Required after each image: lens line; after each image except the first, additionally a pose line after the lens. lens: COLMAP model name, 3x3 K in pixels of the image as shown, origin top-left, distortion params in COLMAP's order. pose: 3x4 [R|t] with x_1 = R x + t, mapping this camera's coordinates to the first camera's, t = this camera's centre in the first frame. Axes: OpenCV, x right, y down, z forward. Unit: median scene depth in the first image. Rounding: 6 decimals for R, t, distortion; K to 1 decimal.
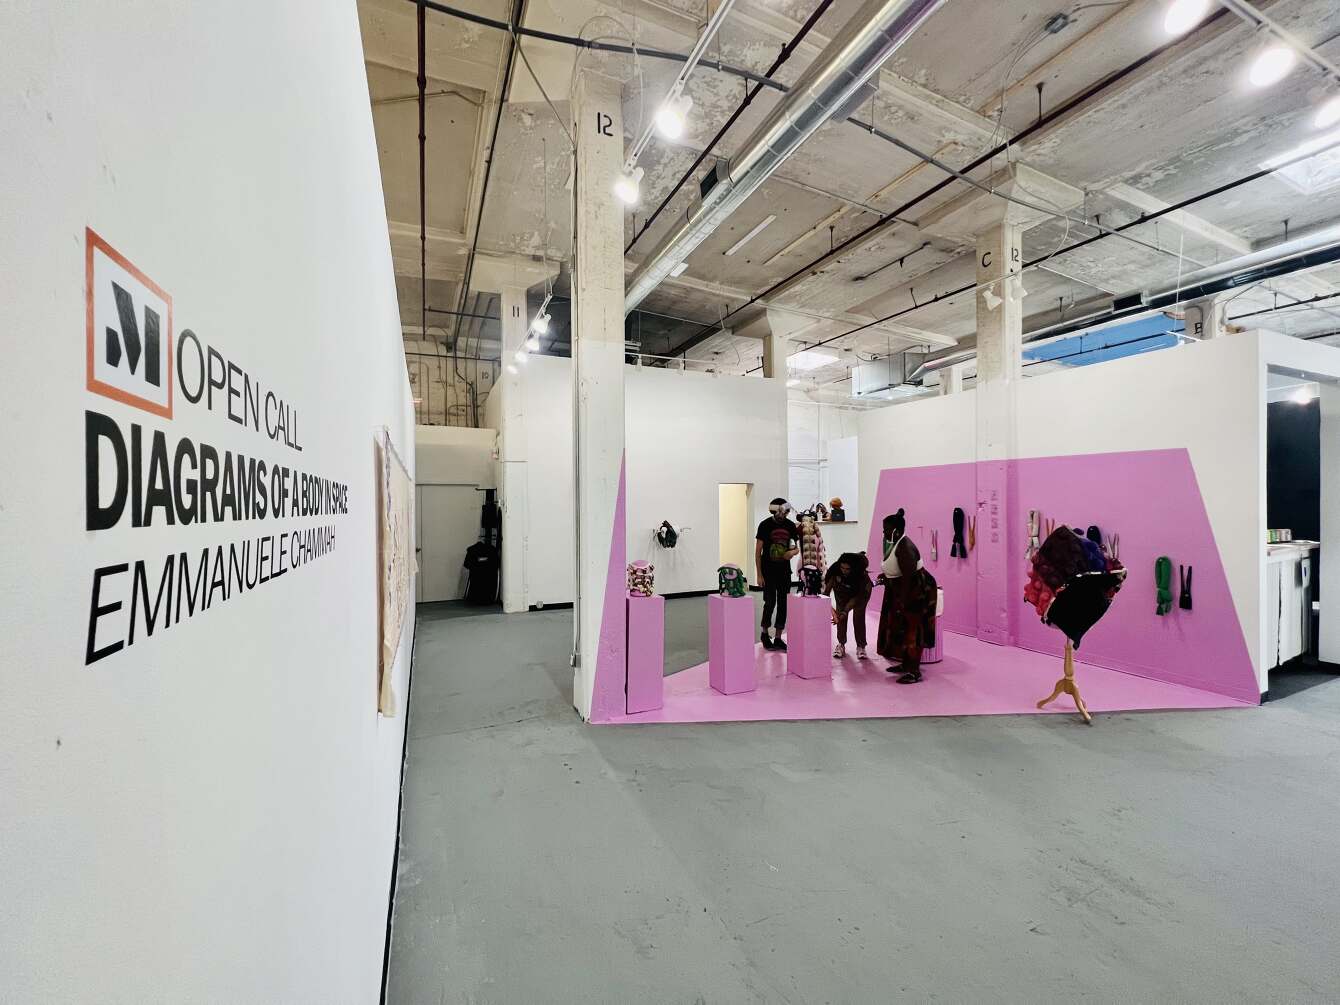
lens RADIAL K [[535.9, 0, 669.5], [0, 535.9, 506.5], [0, 0, 1]] dist [-0.016595, 0.000079]
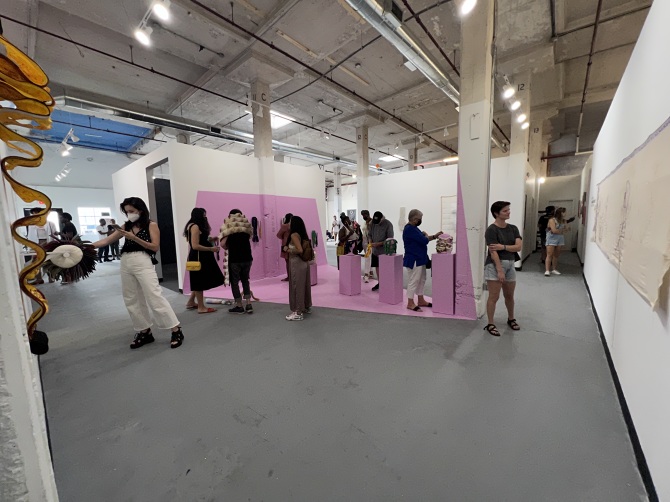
lens RADIAL K [[267.9, 0, 336.3], [0, 267.9, 252.6], [0, 0, 1]] dist [-0.016595, 0.000079]
pose [[-0.427484, -0.086734, 0.899852, -0.488579], [0.029907, 0.993485, 0.109966, 0.034213], [-0.903528, 0.073921, -0.422106, 1.156988]]
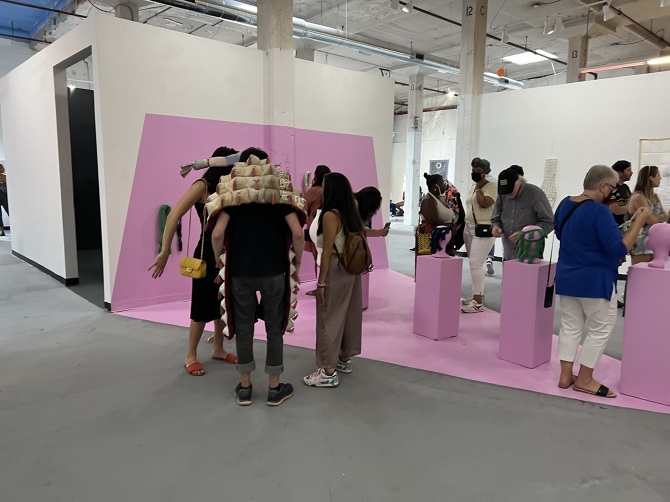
lens RADIAL K [[500.4, 0, 334.6], [0, 500.4, 251.3], [0, 0, 1]] dist [0.012280, -0.010610]
pose [[-0.301361, -0.131531, 0.944395, -0.408323], [-0.009997, 0.990821, 0.134808, 0.027163], [-0.953458, 0.031185, -0.299910, 1.141481]]
